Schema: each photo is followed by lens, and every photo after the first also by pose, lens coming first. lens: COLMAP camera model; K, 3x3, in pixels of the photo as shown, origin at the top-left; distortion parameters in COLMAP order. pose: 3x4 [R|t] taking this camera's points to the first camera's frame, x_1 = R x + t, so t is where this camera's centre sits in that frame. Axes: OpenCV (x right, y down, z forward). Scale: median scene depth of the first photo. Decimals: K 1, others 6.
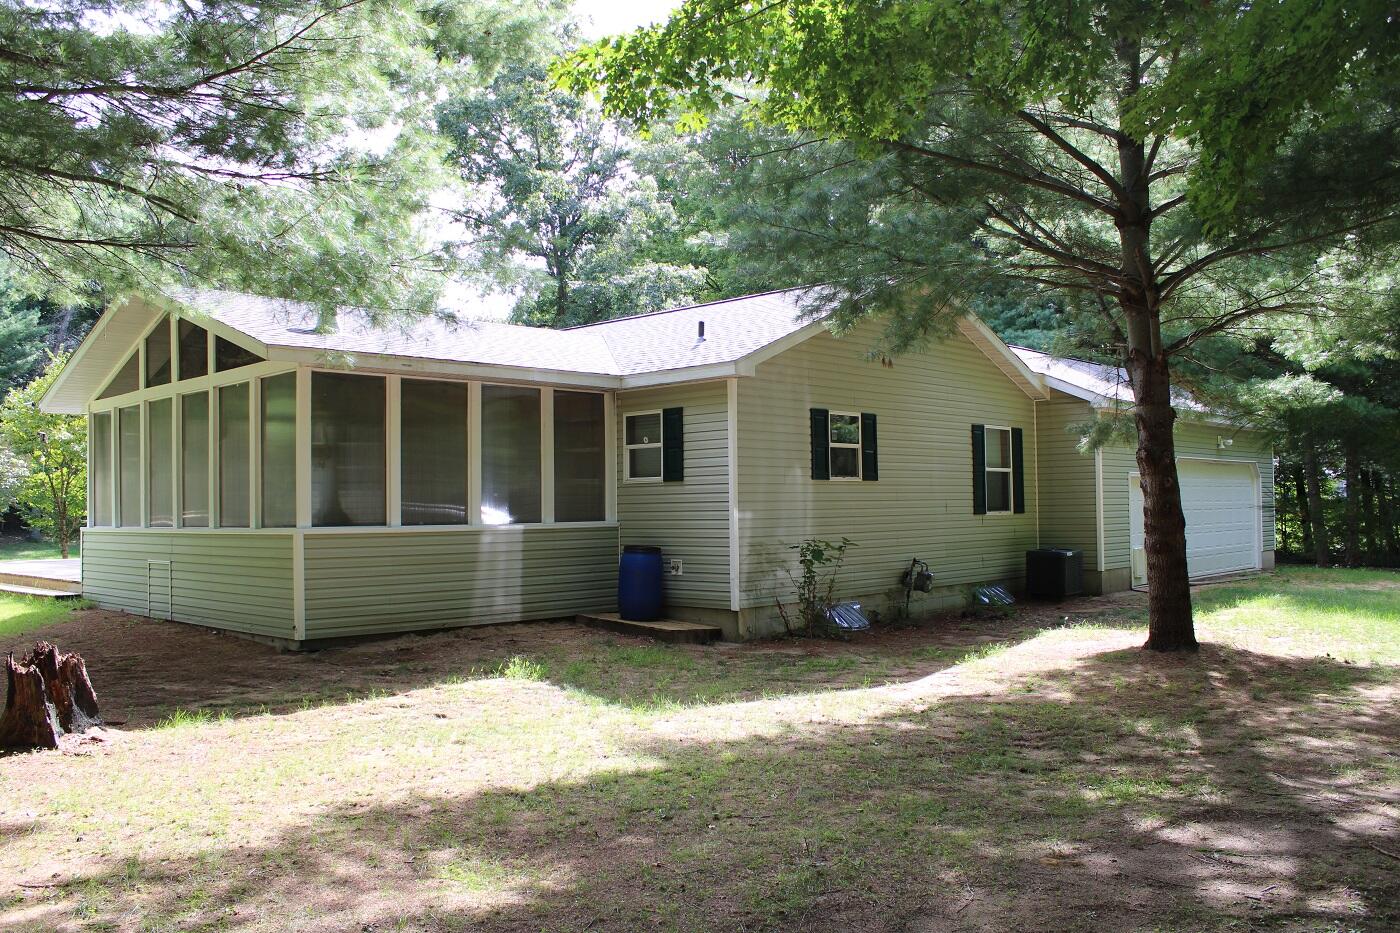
lens RADIAL K [[1160.1, 0, 700.0], [0, 1160.1, 466.5], [0, 0, 1]] dist [-0.116393, 0.001340]
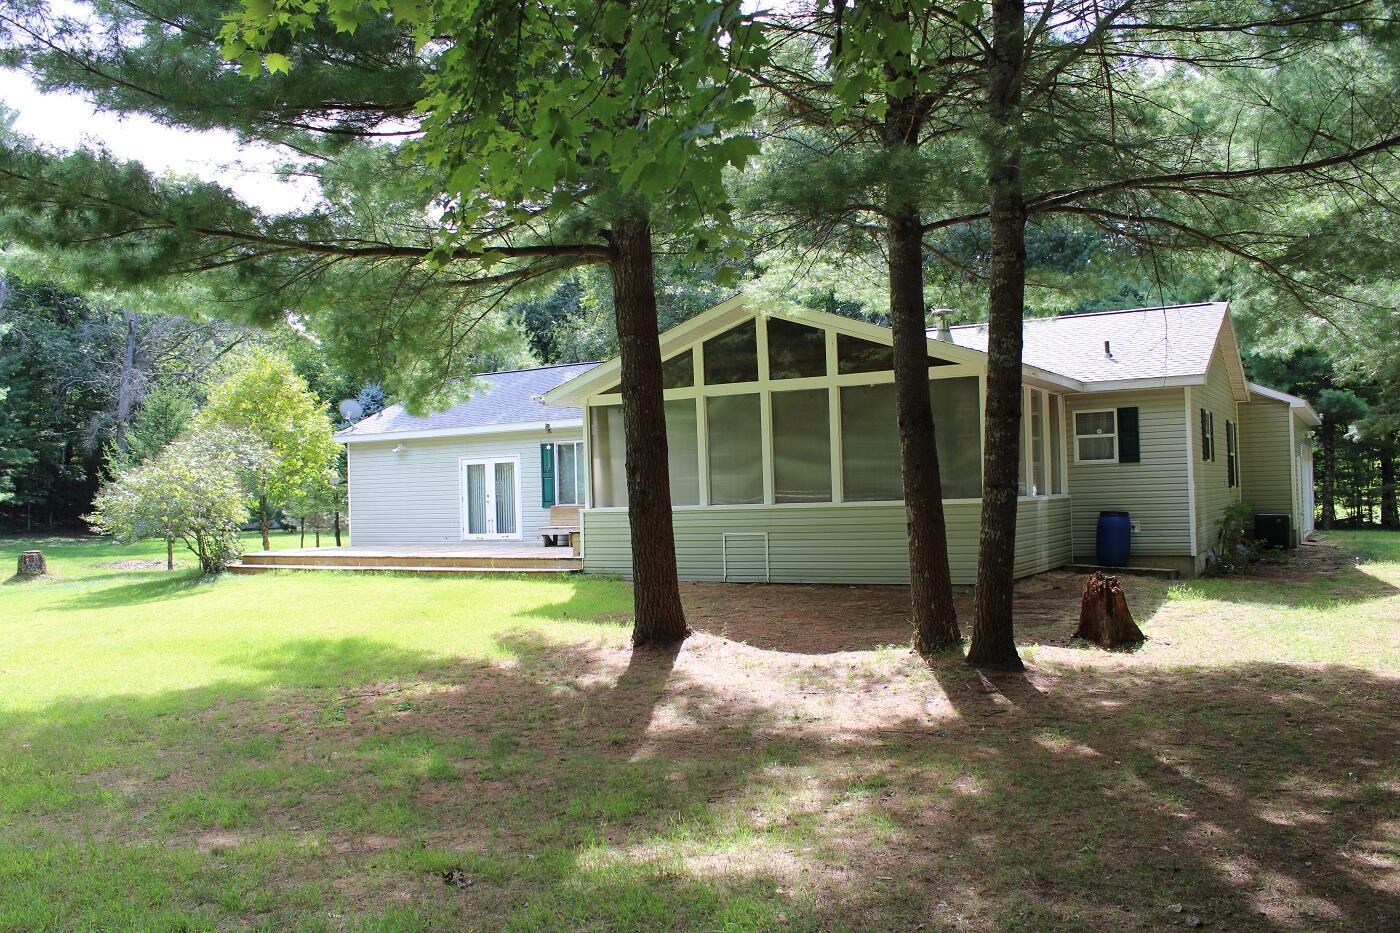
lens RADIAL K [[1160.1, 0, 700.0], [0, 1160.1, 466.5], [0, 0, 1]] dist [-0.116393, 0.001340]
pose [[0.970038, -0.004354, 0.242915, -0.816380], [0.002184, 0.999955, 0.009199, 0.004104], [-0.242944, -0.008393, 0.970004, -0.153412]]
